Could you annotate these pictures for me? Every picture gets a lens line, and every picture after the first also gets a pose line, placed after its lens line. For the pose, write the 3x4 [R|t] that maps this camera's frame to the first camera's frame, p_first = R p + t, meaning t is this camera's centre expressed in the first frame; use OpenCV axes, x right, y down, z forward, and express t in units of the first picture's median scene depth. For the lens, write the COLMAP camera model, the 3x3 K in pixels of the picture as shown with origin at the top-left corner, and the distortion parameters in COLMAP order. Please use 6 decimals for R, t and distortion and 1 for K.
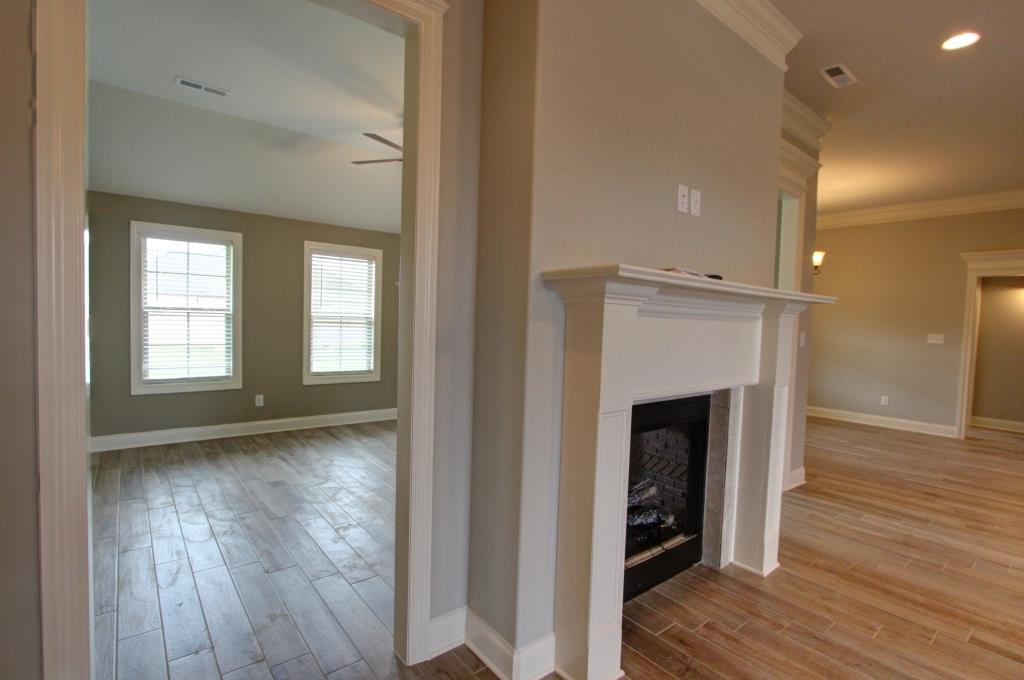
lens RADIAL K [[482.8, 0, 511.0], [0, 482.8, 337.2], [0, 0, 1]] dist [-0.011565, 0.001007]
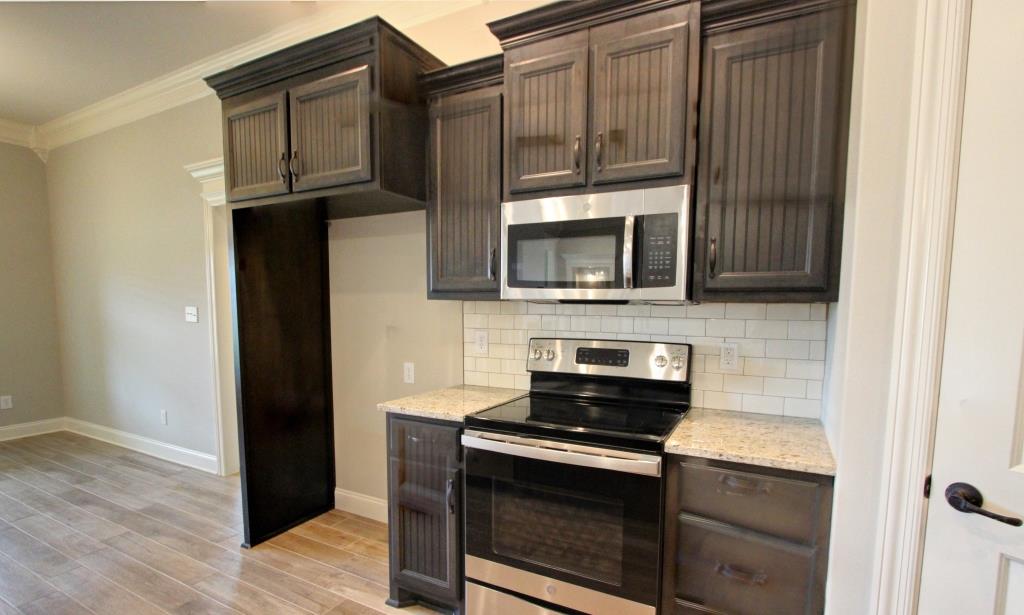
lens RADIAL K [[477.8, 0, 527.4], [0, 477.8, 352.2], [0, 0, 1]] dist [-0.022293, 0.003266]
pose [[0.911790, -0.057645, 0.406591, 1.592078], [0.029024, 0.996669, 0.076216, 0.027756], [-0.409630, -0.057692, 0.910426, 0.433513]]
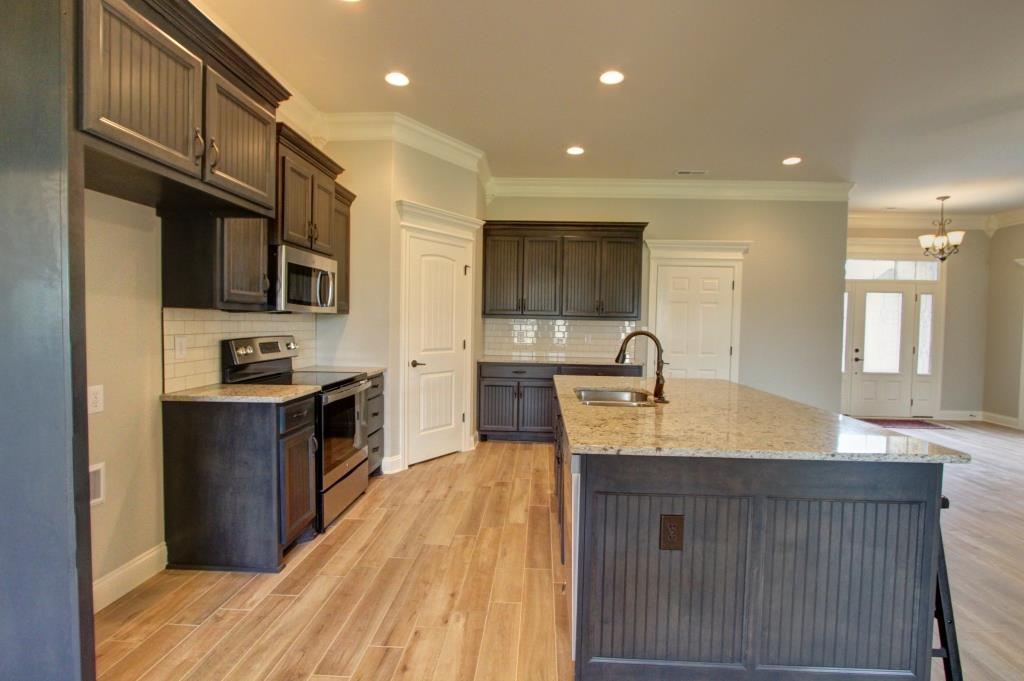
lens RADIAL K [[479.9, 0, 526.0], [0, 479.9, 334.7], [0, 0, 1]] dist [-0.004014, 0.000059]
pose [[-0.754423, -0.062657, 0.653391, 1.030910], [-0.020955, 0.997225, 0.071433, -0.012316], [-0.656054, 0.040199, -0.753643, 1.197883]]
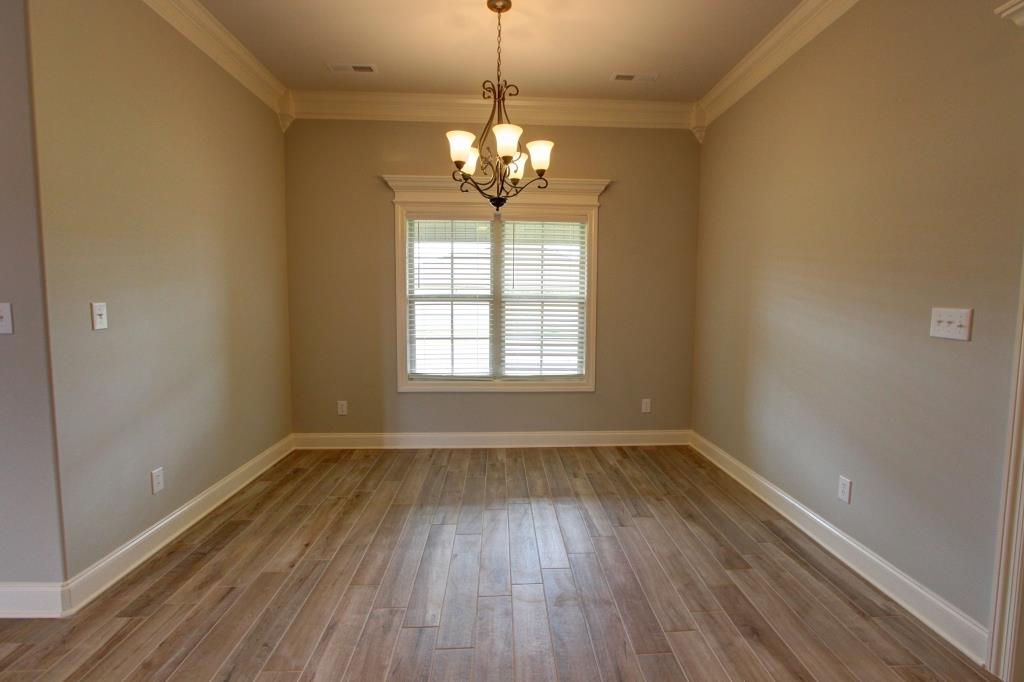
lens RADIAL K [[488.0, 0, 519.9], [0, 488.0, 340.5], [0, 0, 1]] dist [-0.001994, -0.000347]
pose [[0.806654, 0.025421, -0.590478, 1.316005], [-0.003313, 0.999253, 0.038493, 0.005494], [0.591015, -0.029094, 0.806135, 0.906692]]
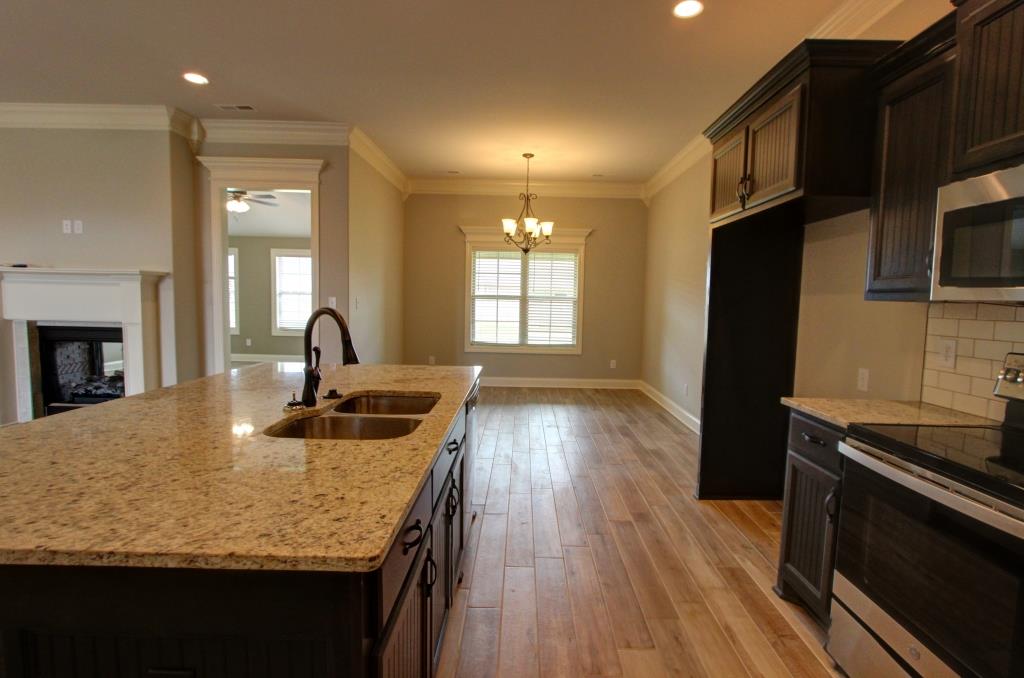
lens RADIAL K [[479.9, 0, 526.0], [0, 479.9, 333.2], [0, 0, 1]] dist [-0.004014, 0.000059]
pose [[0.783412, 0.034447, -0.620548, 1.756849], [-0.020618, 0.999354, 0.029445, 0.033601], [0.621161, -0.010273, 0.783616, 0.350062]]
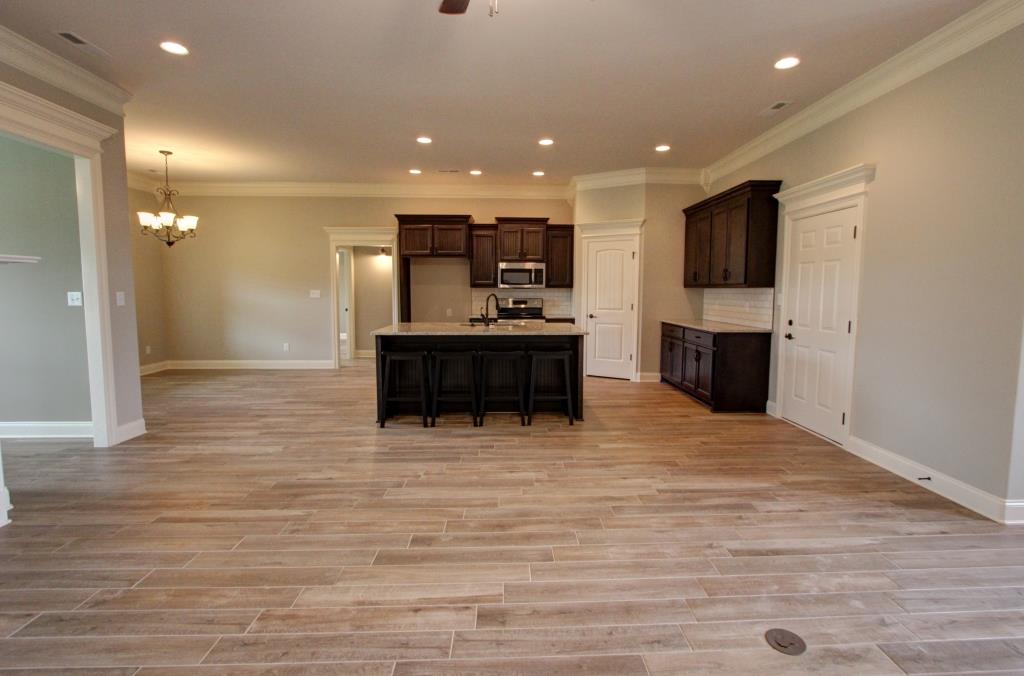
lens RADIAL K [[478.3, 0, 522.1], [0, 478.3, 334.9], [0, 0, 1]] dist [-0.013165, 0.000869]
pose [[0.597435, -0.100585, 0.795584, 0.304331], [0.039864, 0.994601, 0.095811, 0.019554], [-0.800926, -0.025526, 0.598219, -0.311080]]
